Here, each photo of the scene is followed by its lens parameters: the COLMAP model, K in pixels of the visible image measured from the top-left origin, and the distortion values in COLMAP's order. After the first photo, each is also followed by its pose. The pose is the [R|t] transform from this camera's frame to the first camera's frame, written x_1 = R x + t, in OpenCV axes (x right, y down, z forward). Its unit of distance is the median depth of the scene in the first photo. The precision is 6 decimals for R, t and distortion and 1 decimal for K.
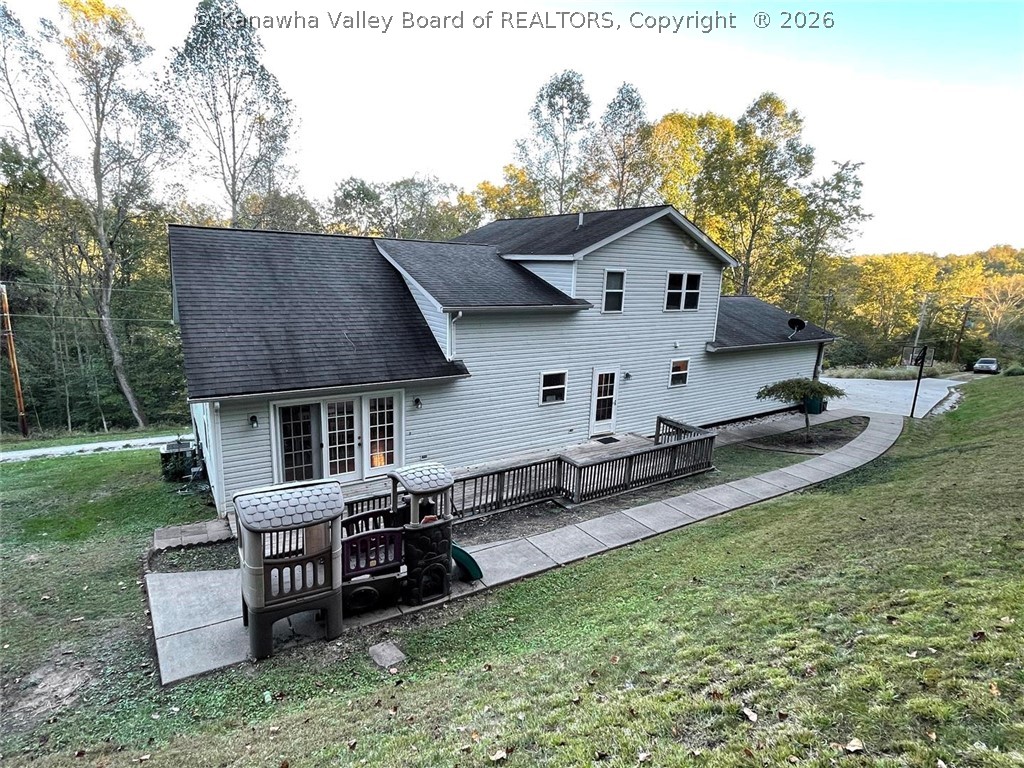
lens RADIAL K [[533.1, 0, 512.0], [0, 533.1, 384.0], [0, 0, 1]] dist [-0.001775, -0.000359]
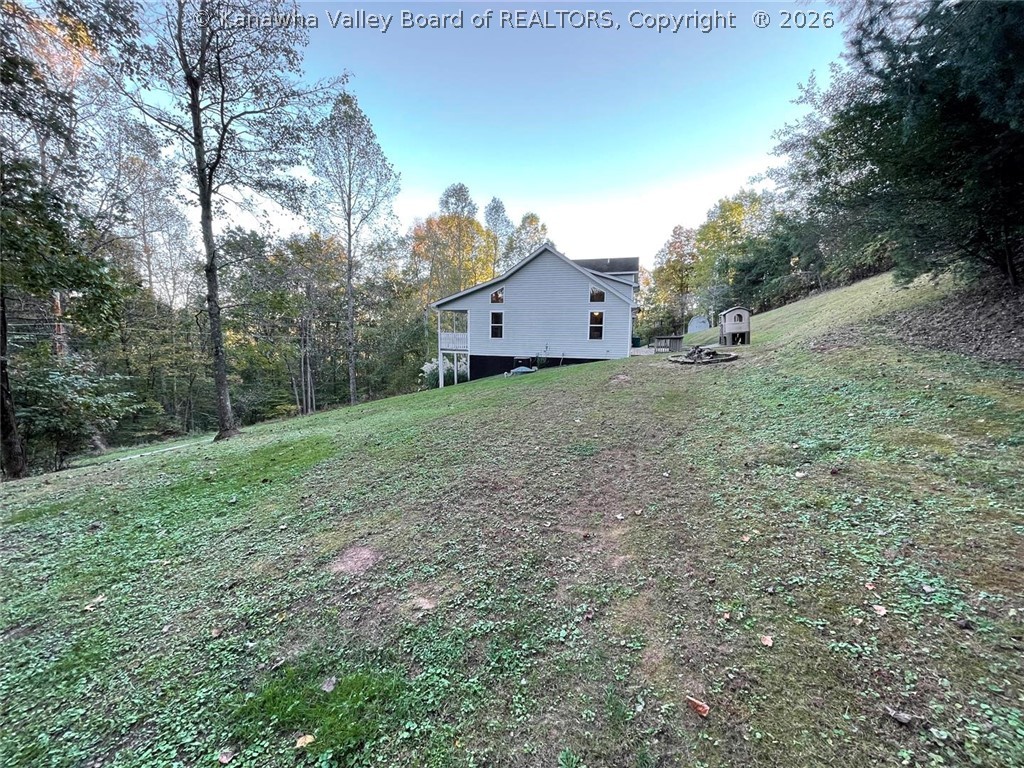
lens RADIAL K [[417.8, 0, 512.0], [0, 417.8, 384.0], [0, 0, 1]] dist [-0.017663, 0.011040]
pose [[0.758805, -0.109155, 0.642106, -1.609220], [0.160625, 0.986769, -0.022071, 0.234876], [-0.631201, 0.119886, 0.766298, -0.119806]]
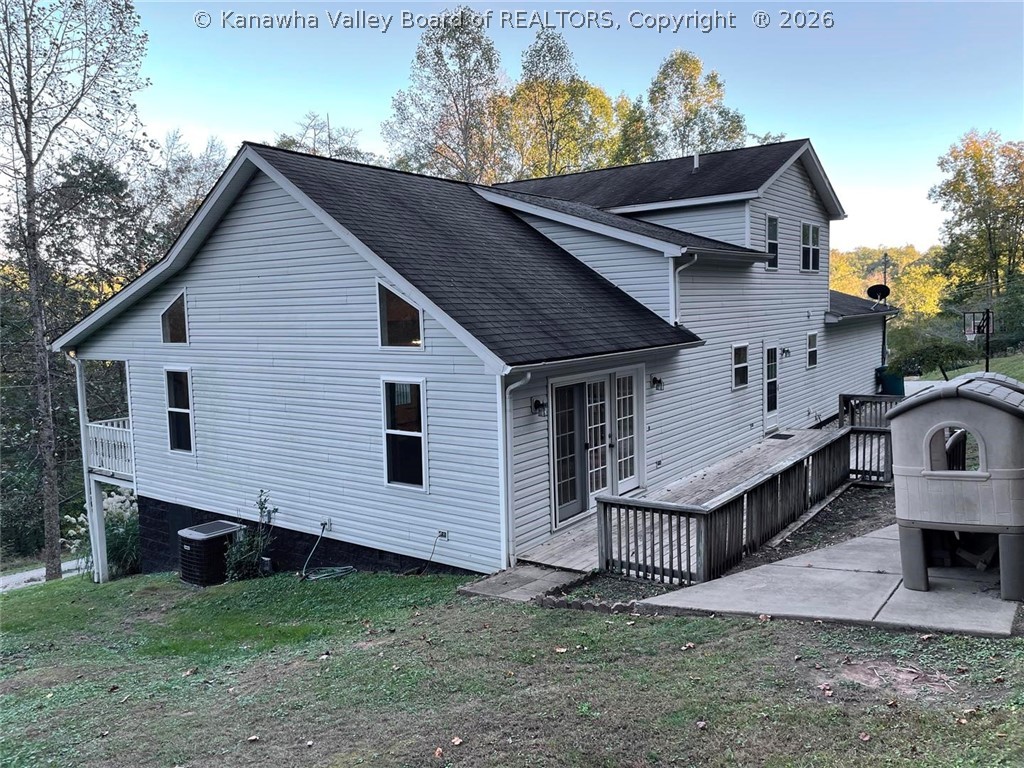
lens RADIAL K [[782.3, 0, 516.7], [0, 782.3, 377.5], [0, 0, 1]] dist [0.073092, -0.096315]
pose [[0.931152, -0.096761, 0.351558, -0.590680], [0.140987, 0.984702, -0.102398, 0.089426], [-0.336272, 0.144913, 0.930549, 0.070528]]
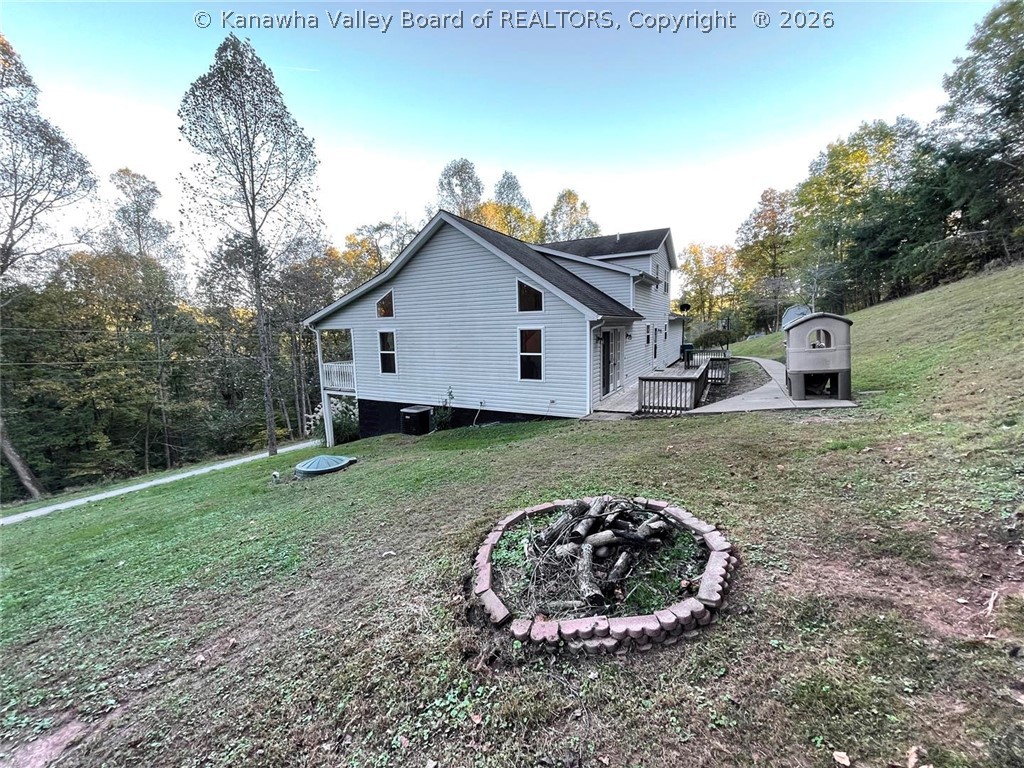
lens RADIAL K [[417.8, 0, 512.0], [0, 417.8, 384.0], [0, 0, 1]] dist [-0.017663, 0.011040]
pose [[0.873808, -0.123876, 0.470228, -0.844571], [0.162424, 0.985822, -0.042124, 0.133887], [-0.458343, 0.113184, 0.881539, 0.111418]]
